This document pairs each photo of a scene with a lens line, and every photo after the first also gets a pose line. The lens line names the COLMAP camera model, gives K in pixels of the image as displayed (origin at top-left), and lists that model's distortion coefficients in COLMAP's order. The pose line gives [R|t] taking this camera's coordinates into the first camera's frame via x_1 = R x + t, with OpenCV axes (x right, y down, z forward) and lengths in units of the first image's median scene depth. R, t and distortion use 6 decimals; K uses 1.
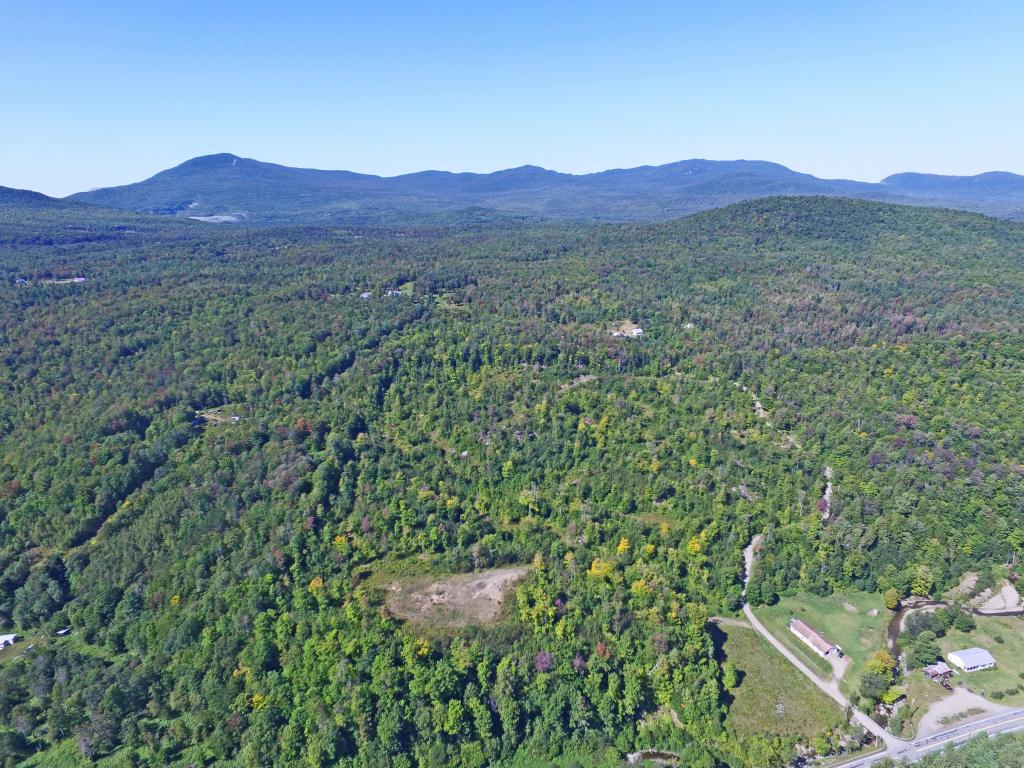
lens RADIAL K [[596.1, 0, 512.0], [0, 596.1, 384.0], [0, 0, 1]] dist [-0.013262, 0.015100]
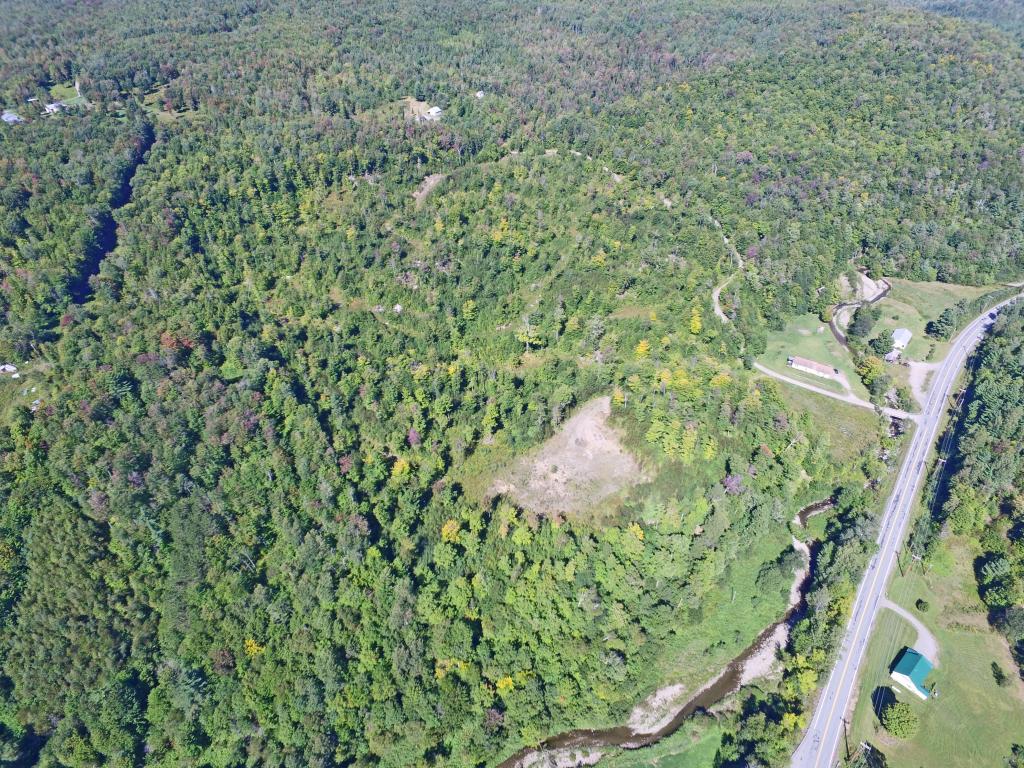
lens RADIAL K [[596.1, 0, 512.0], [0, 596.1, 384.0], [0, 0, 1]] dist [-0.013262, 0.015100]
pose [[0.822958, -0.362755, 0.437207, -0.362995], [0.189326, 0.900722, 0.390968, -0.080201], [-0.535627, -0.238976, 0.809935, 0.258482]]
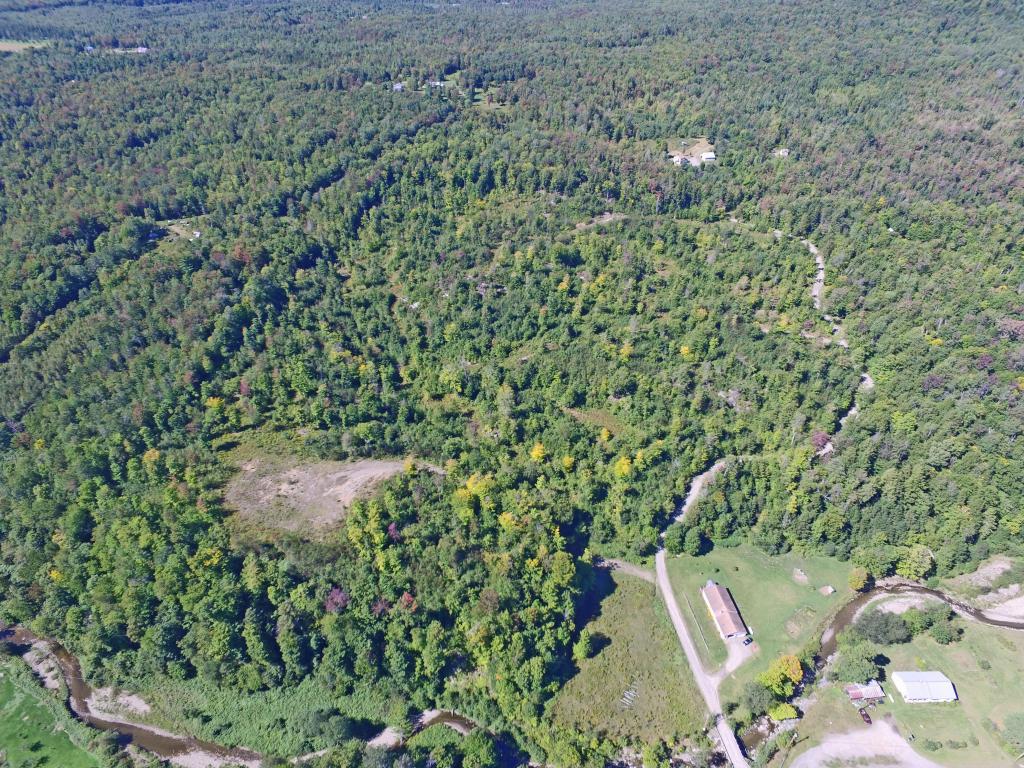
lens RADIAL K [[596.1, 0, 512.0], [0, 596.1, 384.0], [0, 0, 1]] dist [-0.013262, 0.015100]
pose [[0.974297, 0.139026, -0.177248, 0.237118], [-0.075194, 0.942420, 0.325868, -0.069479], [0.212346, -0.304165, 0.928651, 0.212180]]
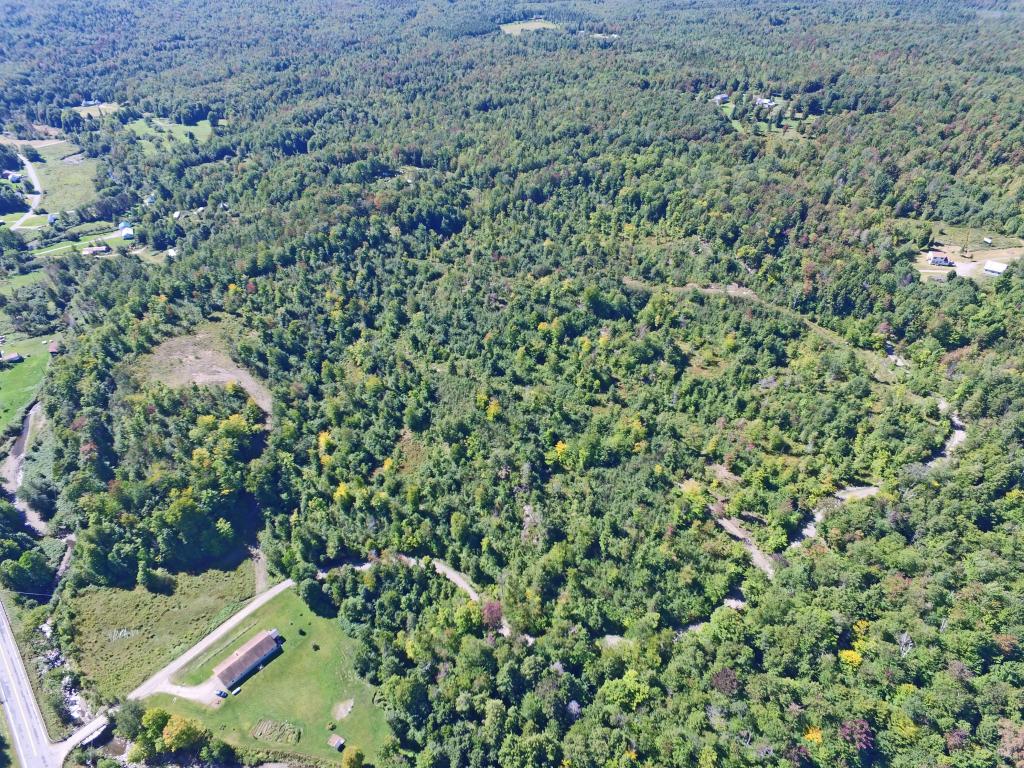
lens RADIAL K [[596.1, 0, 512.0], [0, 596.1, 384.0], [0, 0, 1]] dist [-0.013262, 0.015100]
pose [[0.469417, 0.525767, -0.709377, 0.726962], [-0.266730, 0.850296, 0.453708, -0.210415], [0.841726, -0.023766, 0.539381, 0.637354]]
